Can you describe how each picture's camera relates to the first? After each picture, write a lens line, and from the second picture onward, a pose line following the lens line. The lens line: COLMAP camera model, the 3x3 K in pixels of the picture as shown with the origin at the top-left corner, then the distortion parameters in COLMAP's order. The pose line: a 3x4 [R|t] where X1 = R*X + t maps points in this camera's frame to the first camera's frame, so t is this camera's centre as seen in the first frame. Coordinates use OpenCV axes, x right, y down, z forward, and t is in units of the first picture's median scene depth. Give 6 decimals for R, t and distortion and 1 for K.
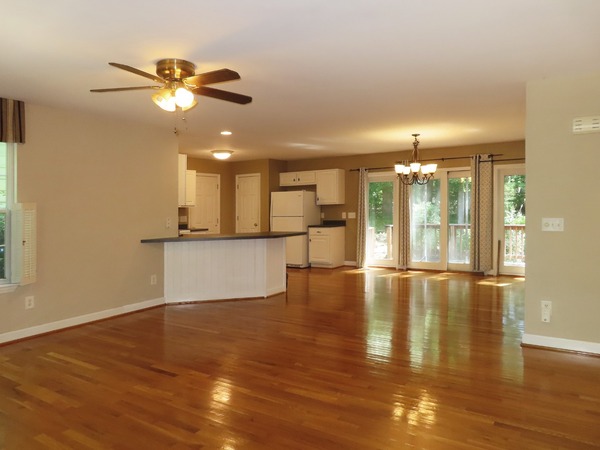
lens RADIAL K [[443.2, 0, 300.0], [0, 443.2, 225.0], [0, 0, 1]] dist [-0.002220, -0.000046]
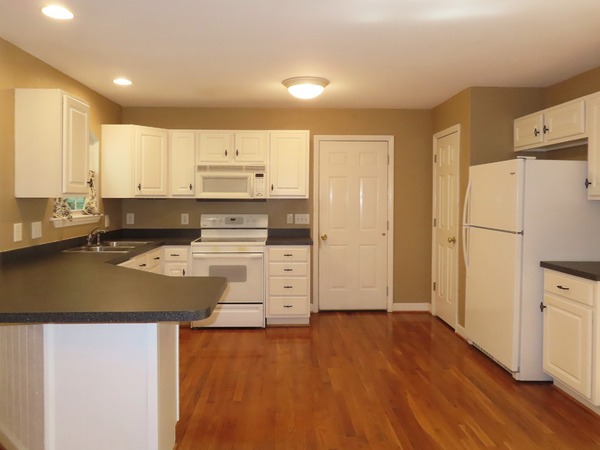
lens RADIAL K [[445.3, 0, 298.2], [0, 445.3, 216.3], [0, 0, 1]] dist [-0.001718, 0.000246]
pose [[0.588966, 0.053746, -0.806368, 0.178802], [-0.049070, 0.998323, 0.030700, -0.031796], [0.806666, 0.021487, 0.590616, 0.620099]]
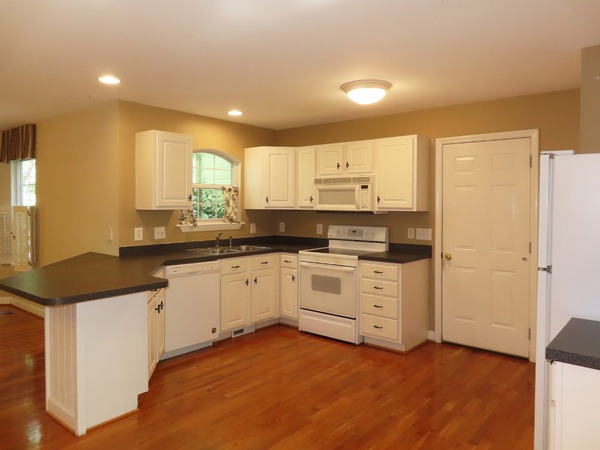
lens RADIAL K [[443.2, 0, 300.0], [0, 443.2, 225.0], [0, 0, 1]] dist [-0.002220, -0.000046]
pose [[-0.096867, 0.062803, -0.993314, 0.232727], [-0.047150, 0.996597, 0.067609, -0.047932], [0.994180, 0.053384, -0.093576, 0.852211]]
